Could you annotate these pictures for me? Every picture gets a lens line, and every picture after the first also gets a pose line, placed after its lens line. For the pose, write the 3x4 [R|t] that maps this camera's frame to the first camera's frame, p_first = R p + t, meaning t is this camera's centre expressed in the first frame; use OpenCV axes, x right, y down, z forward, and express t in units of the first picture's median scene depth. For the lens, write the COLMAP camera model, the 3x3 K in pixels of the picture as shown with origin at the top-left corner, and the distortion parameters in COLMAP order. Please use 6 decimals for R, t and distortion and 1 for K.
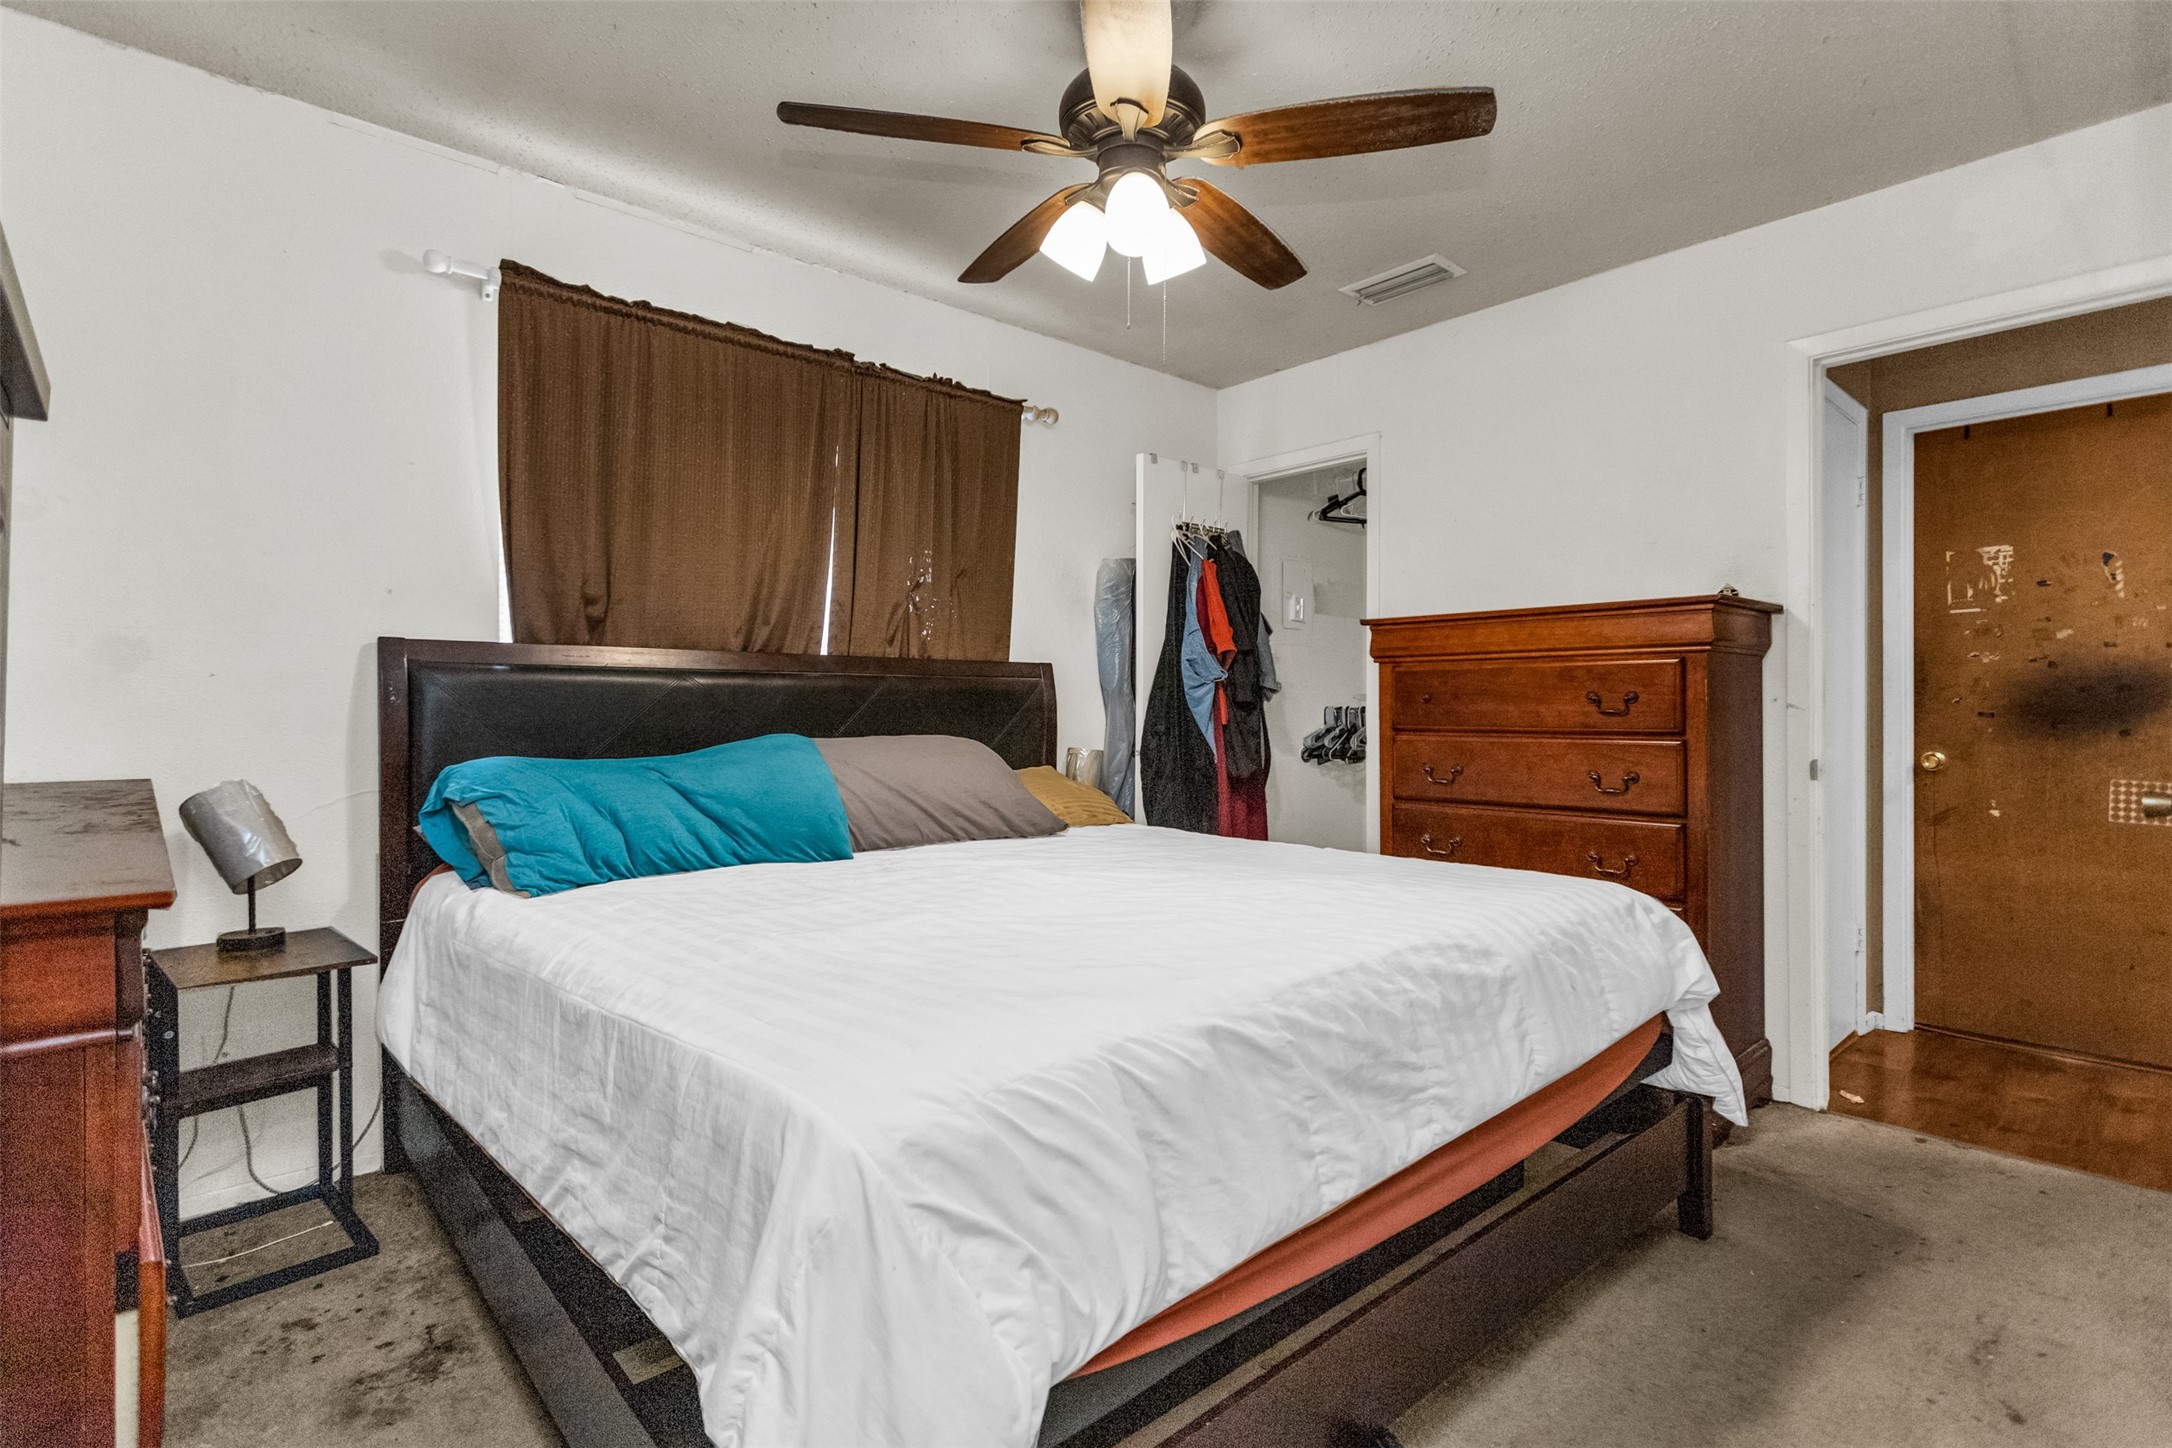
lens RADIAL K [[1062.1, 0, 1080.7], [0, 1062.1, 721.4], [0, 0, 1]] dist [0.000567, 0.001109]
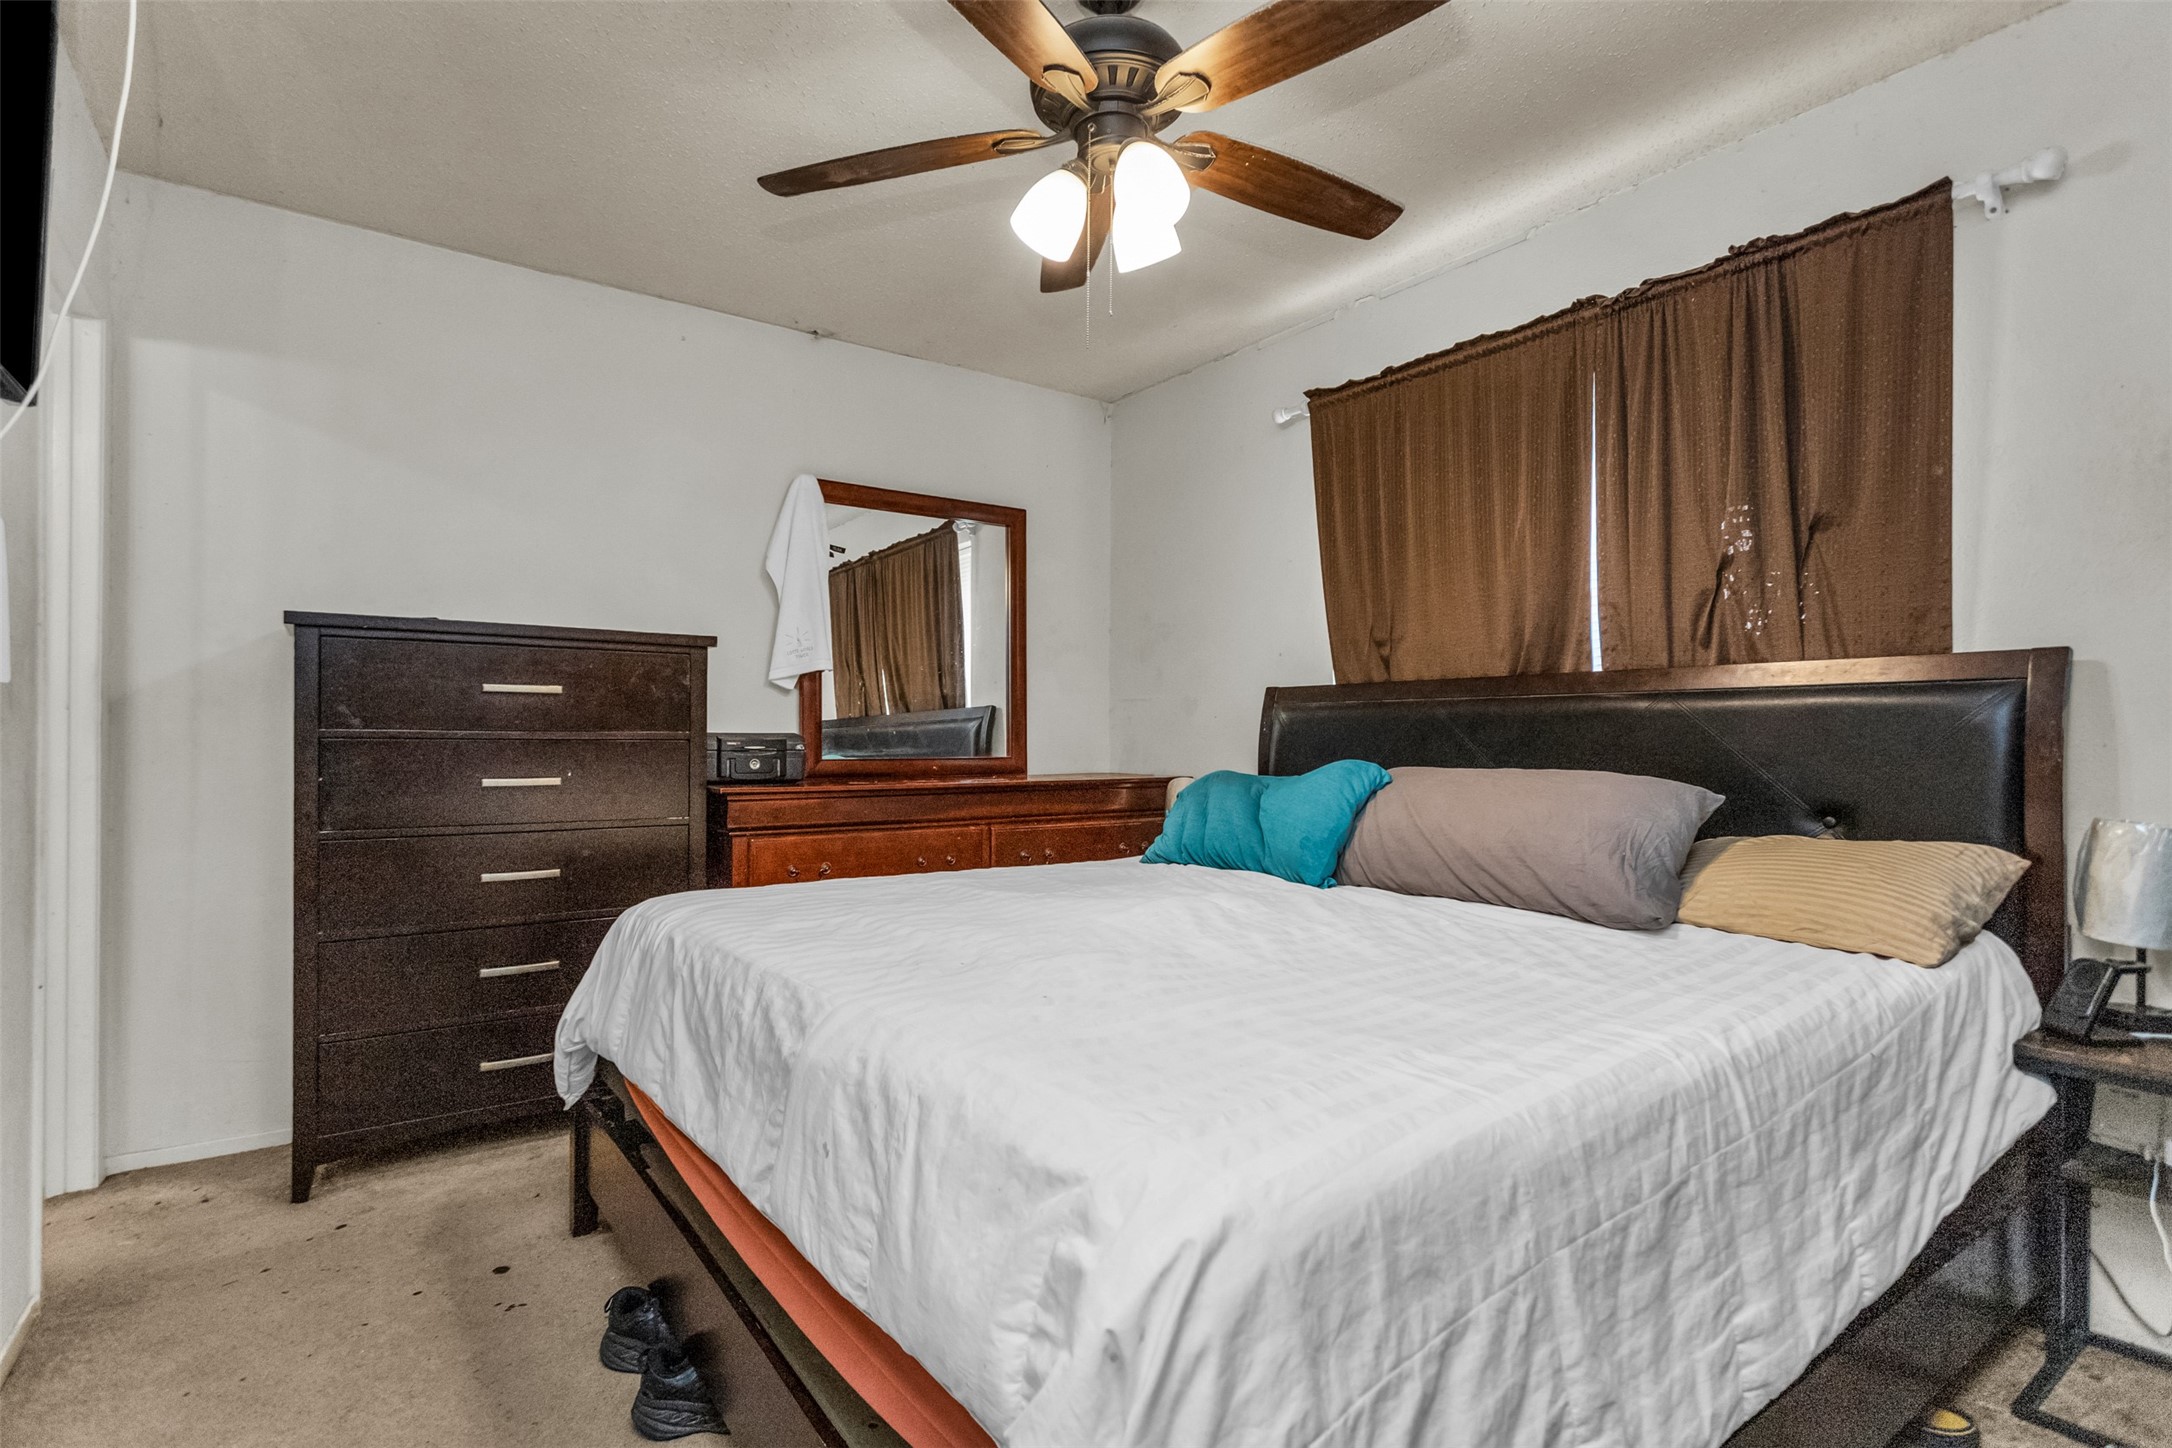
lens RADIAL K [[1062.1, 0, 1080.7], [0, 1062.1, 721.4], [0, 0, 1]] dist [0.000567, 0.001109]
pose [[-0.110868, -0.017010, -0.993690, 0.644090], [-0.009916, 0.999823, -0.016009, -0.006738], [0.993786, 0.008078, -0.111017, 0.728218]]
